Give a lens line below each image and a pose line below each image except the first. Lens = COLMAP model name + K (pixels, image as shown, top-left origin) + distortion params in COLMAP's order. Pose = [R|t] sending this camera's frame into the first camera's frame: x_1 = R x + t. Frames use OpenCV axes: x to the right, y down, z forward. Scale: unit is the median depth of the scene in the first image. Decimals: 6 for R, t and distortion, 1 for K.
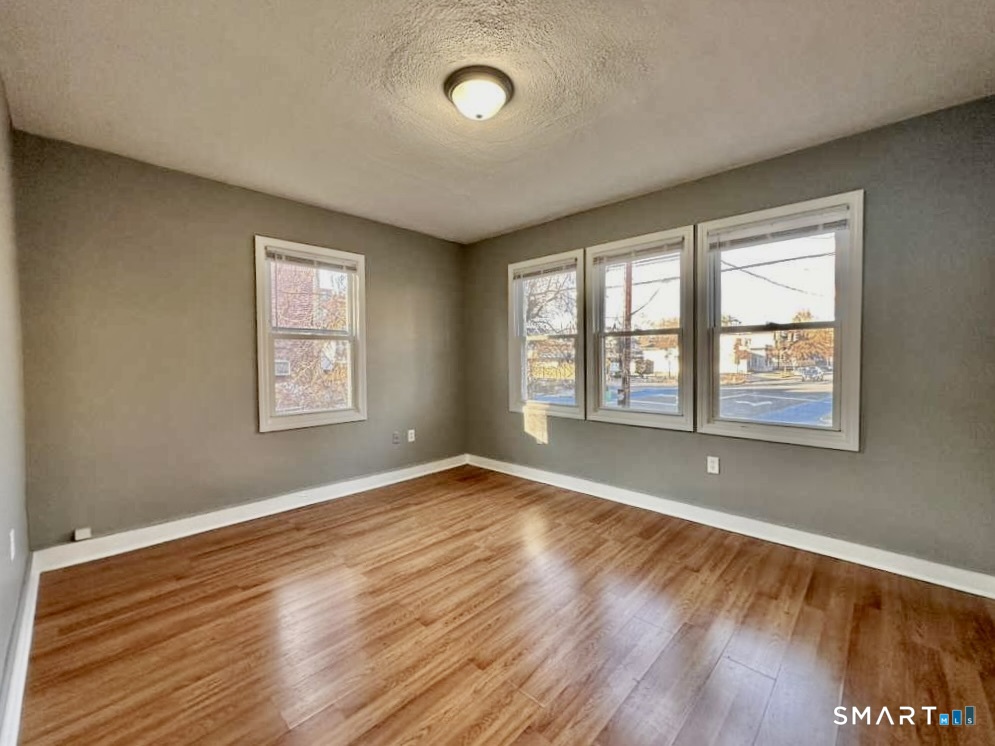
lens RADIAL K [[401.9, 0, 495.4], [0, 401.9, 372.5], [0, 0, 1]] dist [-0.007086, 0.001813]
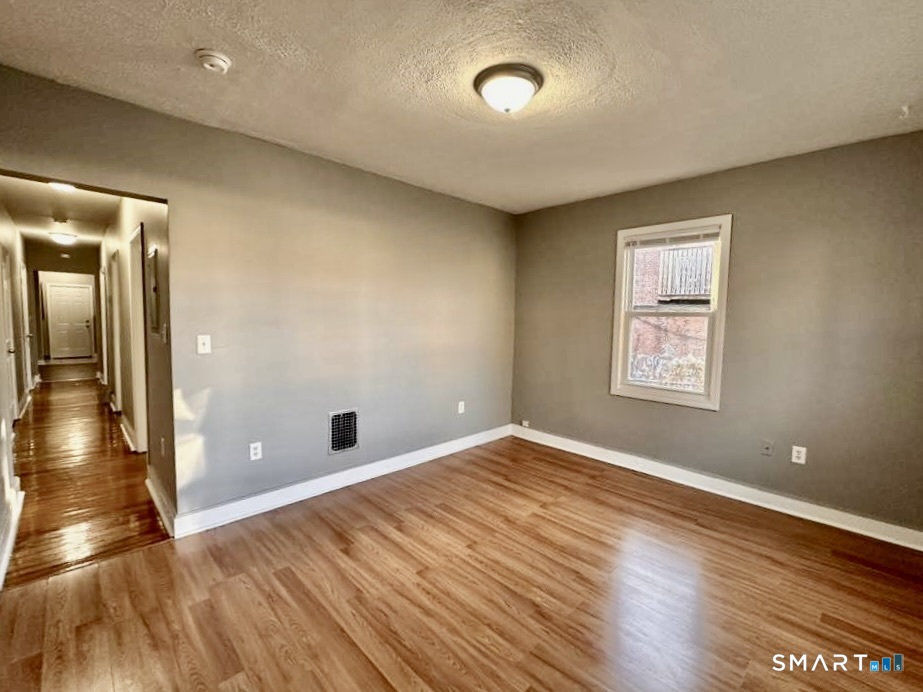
lens RADIAL K [[400.3, 0, 463.6], [0, 400.3, 345.6], [0, 0, 1]] dist [-0.005747, 0.000281]
pose [[-0.012635, 0.080733, -0.996656, 0.716647], [-0.057048, 0.995054, 0.081326, -0.080921], [0.998292, 0.057884, -0.007967, 0.645311]]
